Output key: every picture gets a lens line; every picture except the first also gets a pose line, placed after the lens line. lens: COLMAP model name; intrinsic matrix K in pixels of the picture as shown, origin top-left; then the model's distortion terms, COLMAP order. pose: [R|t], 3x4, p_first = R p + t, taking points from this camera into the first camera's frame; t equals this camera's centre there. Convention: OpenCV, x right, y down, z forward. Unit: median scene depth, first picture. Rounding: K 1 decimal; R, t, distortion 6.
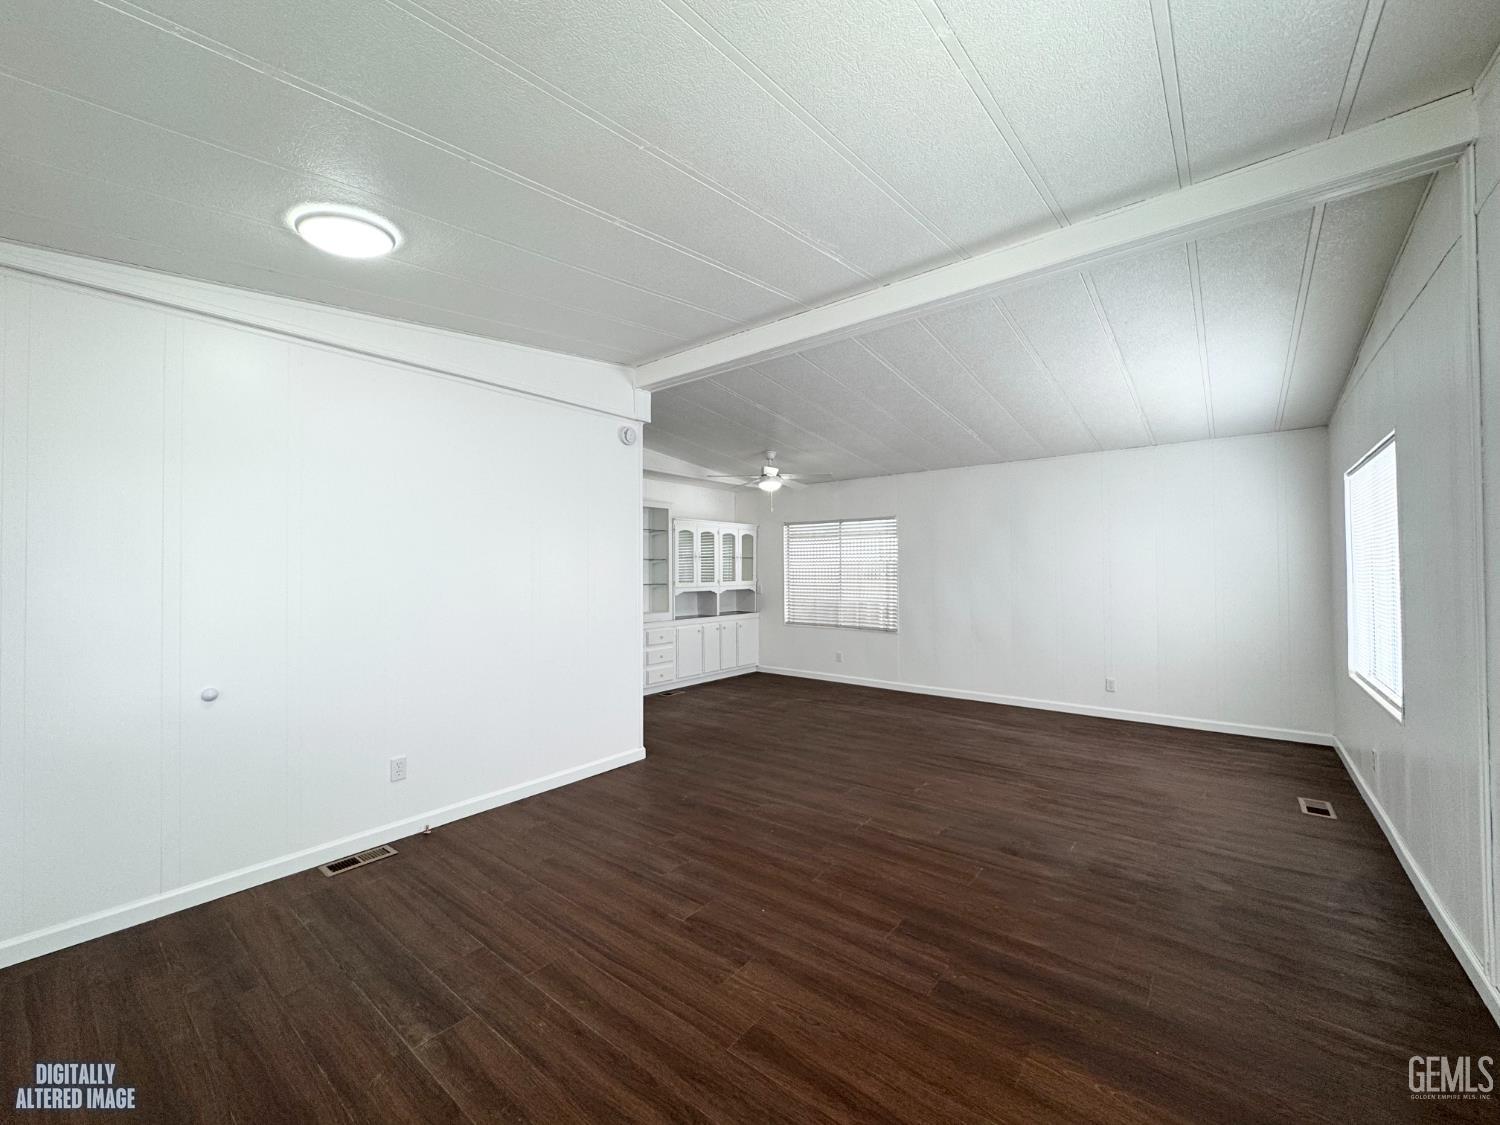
lens RADIAL K [[602.3, 0, 746.2], [0, 602.3, 562.5], [0, 0, 1]] dist [-0.004840, 0.000849]
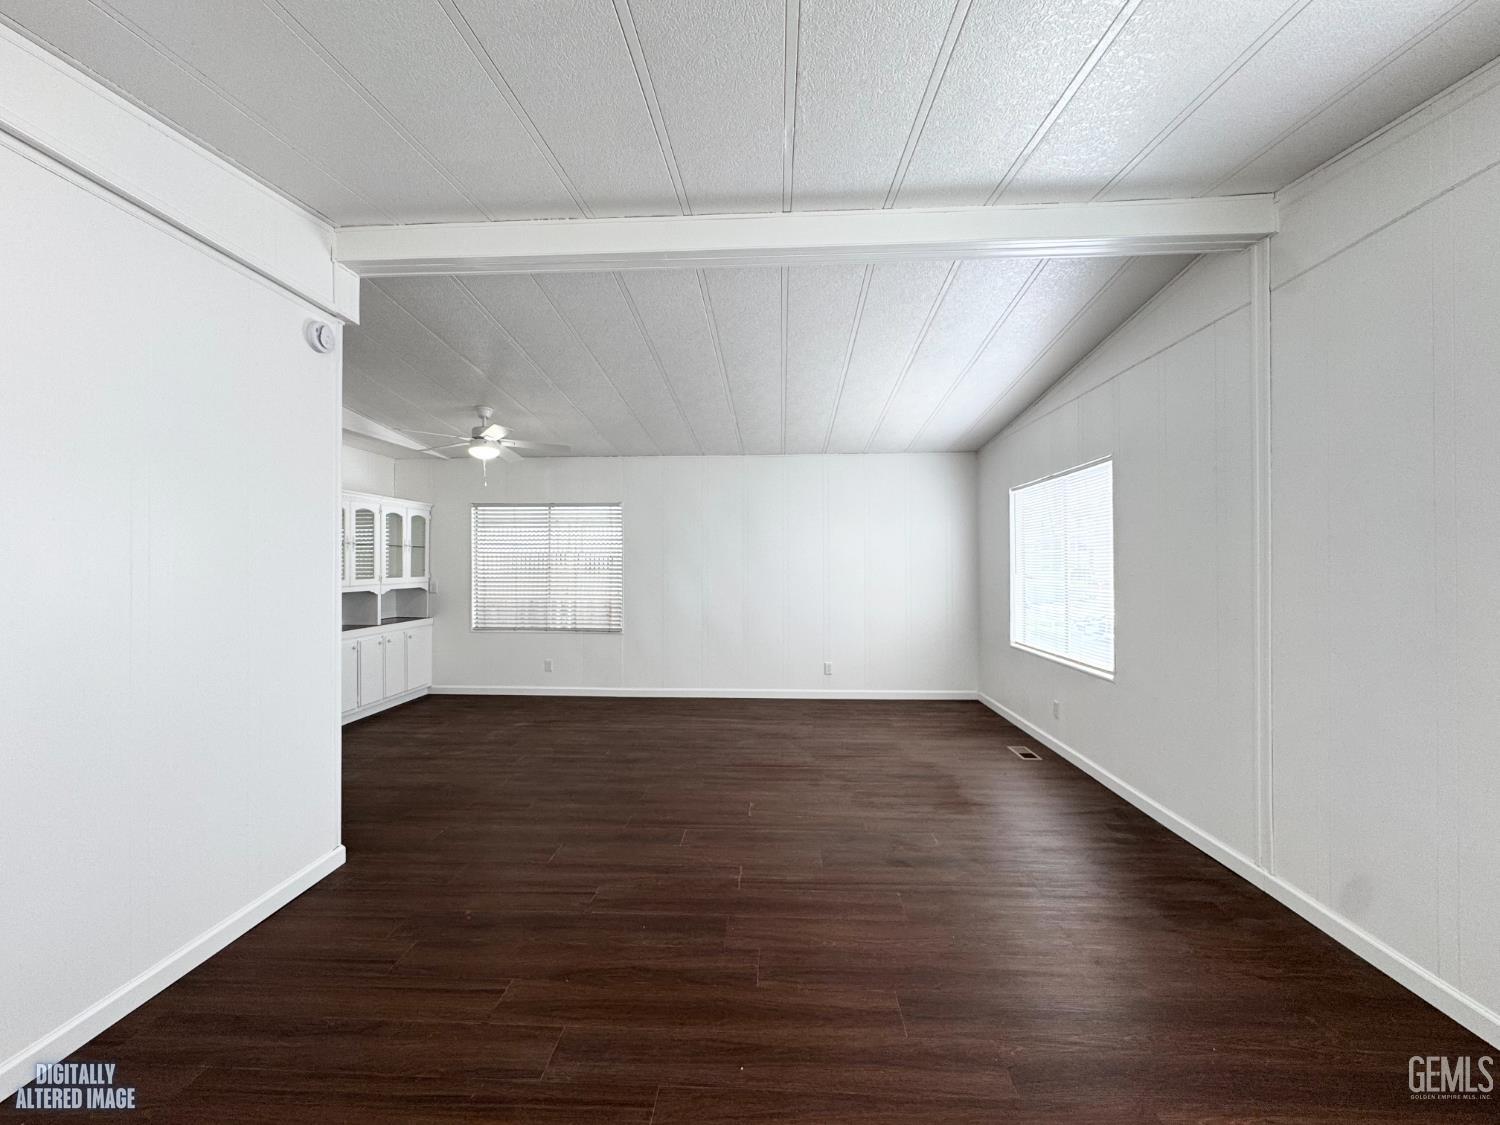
lens RADIAL K [[602.3, 0, 747.0], [0, 602.3, 562.5], [0, 0, 1]] dist [-0.004840, 0.000849]
pose [[0.807592, 0.003978, 0.589728, -0.144540], [-0.009744, 0.999931, 0.006599, 0.004408], [-0.589661, -0.011076, 0.807575, 0.184690]]
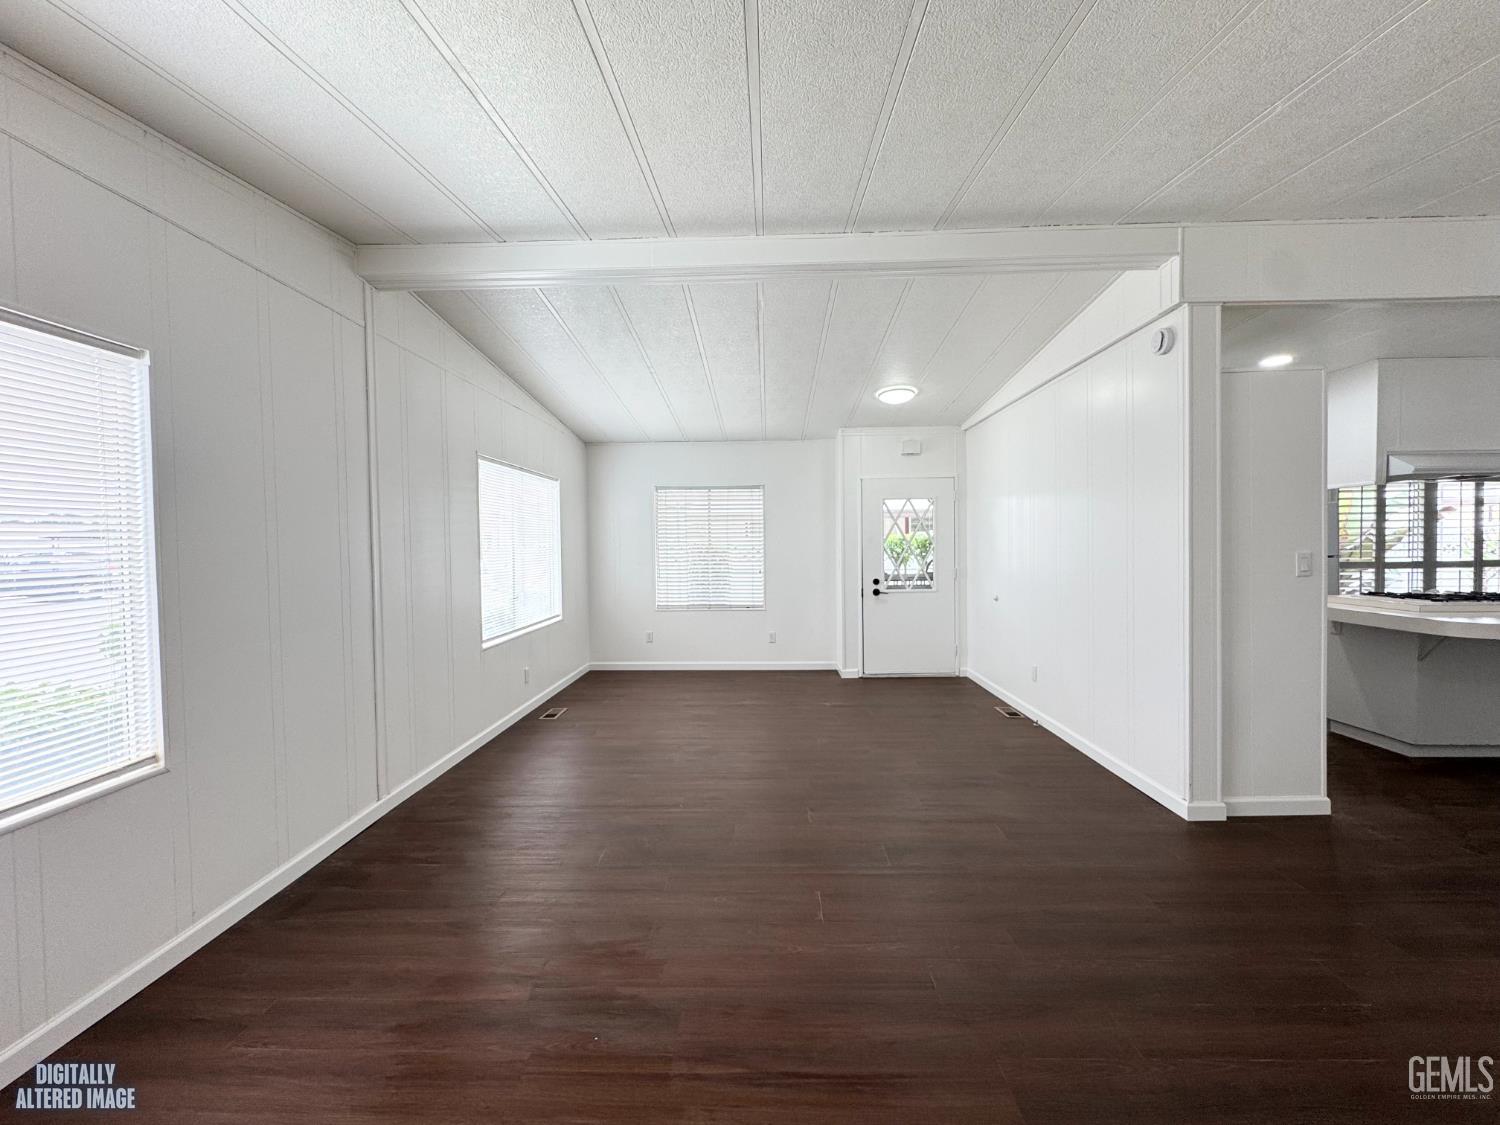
lens RADIAL K [[602.3, 0, 750.4], [0, 602.3, 558.8], [0, 0, 1]] dist [-0.004840, 0.000849]
pose [[-0.797142, 0.036633, -0.602679, 0.427758], [0.031862, 0.999319, 0.018600, 0.008670], [0.602950, -0.004376, -0.797767, 0.887894]]
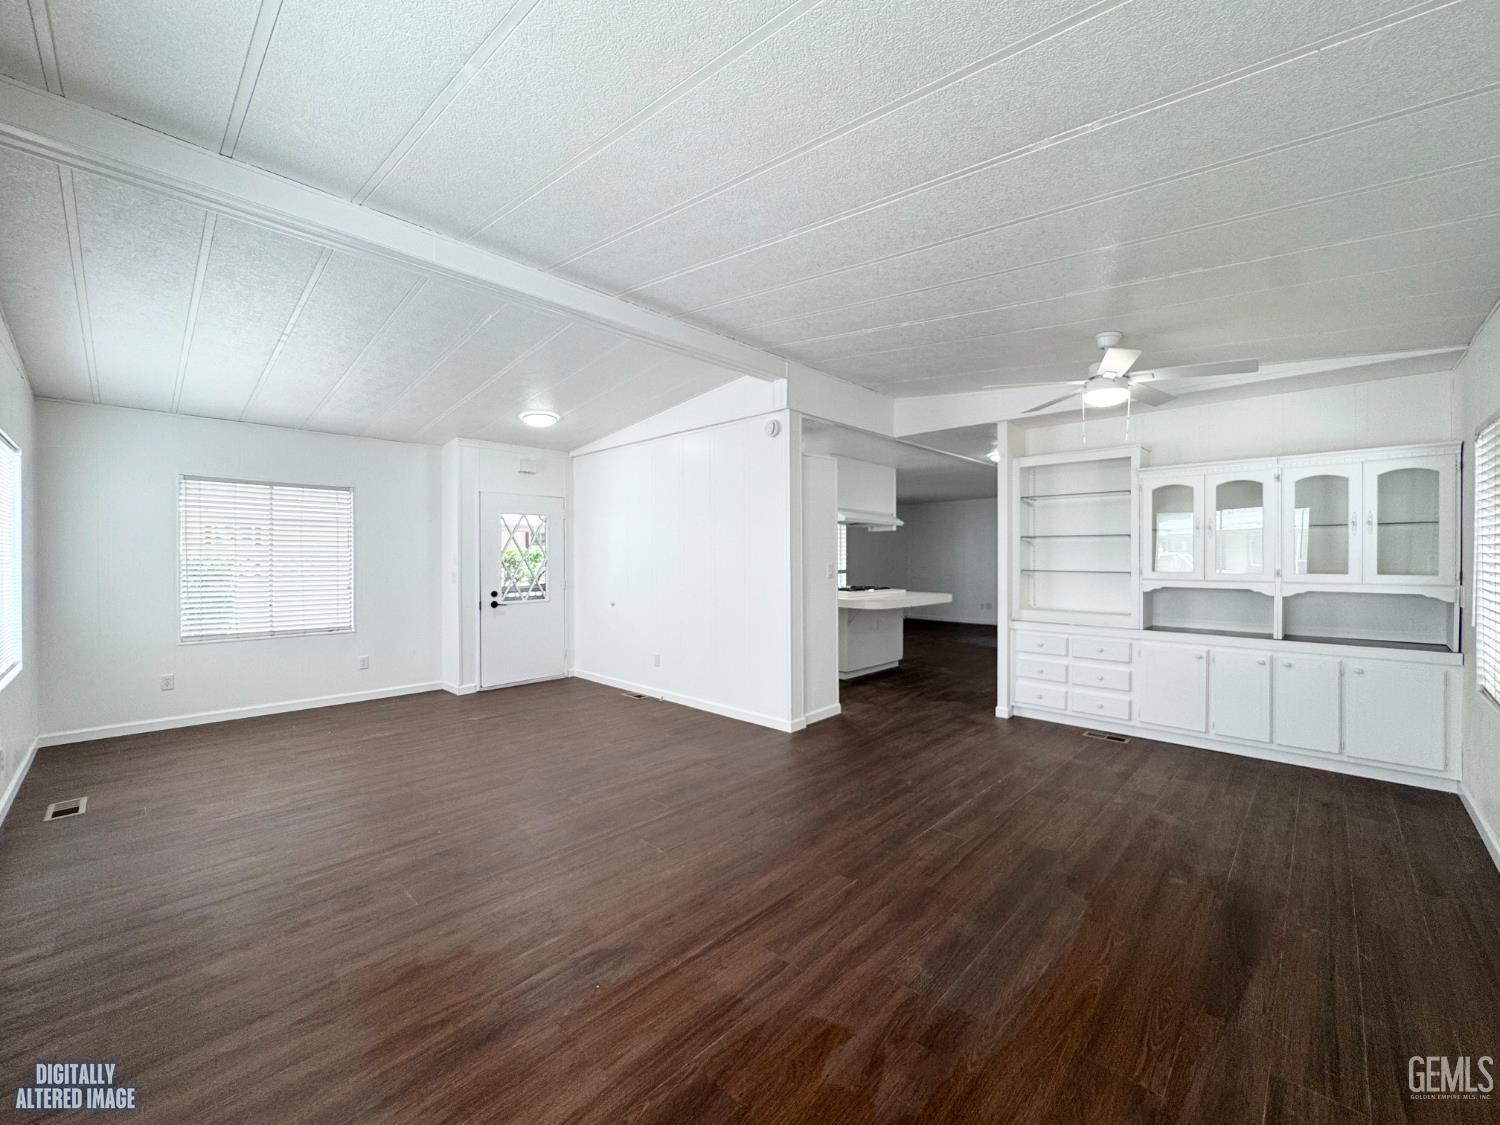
lens RADIAL K [[602.3, 0, 750.6], [0, 602.3, 557.6], [0, 0, 1]] dist [-0.004840, 0.000849]
pose [[-0.086132, 0.014035, -0.996185, 0.626927], [0.016894, 0.999778, 0.012625, 0.005226], [0.996140, -0.015742, -0.086350, 0.735908]]
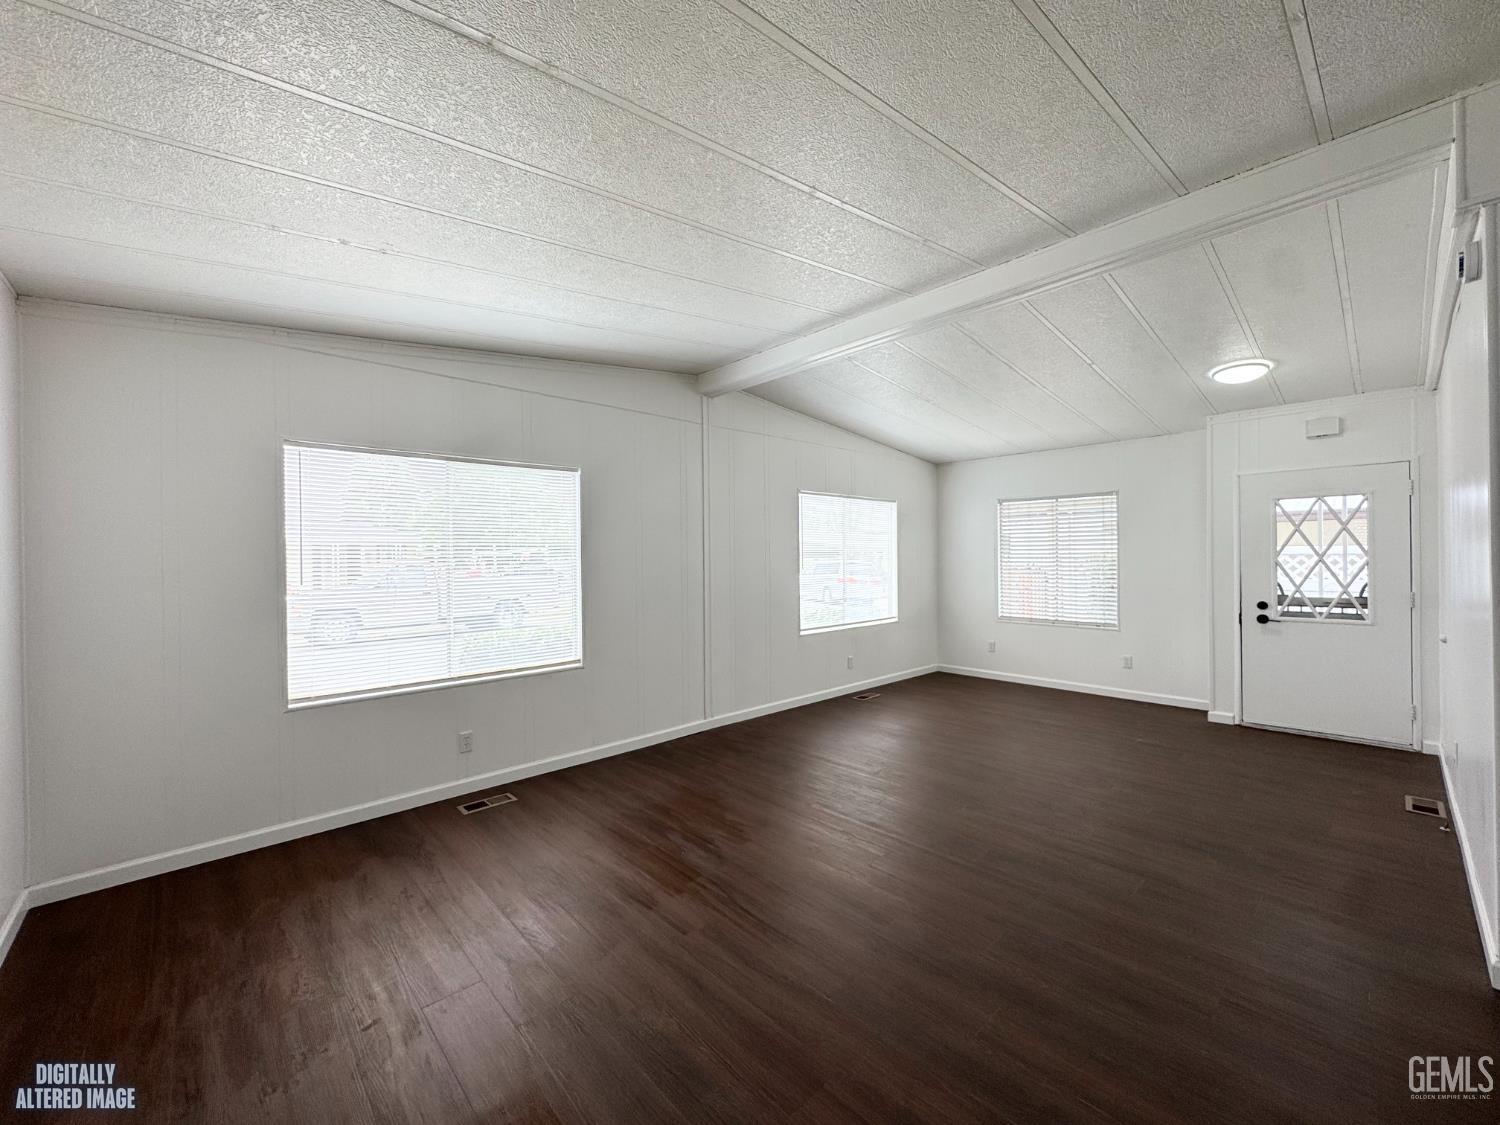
lens RADIAL K [[602.3, 0, 748.2], [0, 602.3, 557.4], [0, 0, 1]] dist [-0.004840, 0.000849]
pose [[-0.989005, 0.022353, 0.146184, 0.206591], [0.019698, 0.999614, -0.019579, 0.011860], [-0.146565, -0.016484, -0.989064, 1.080553]]
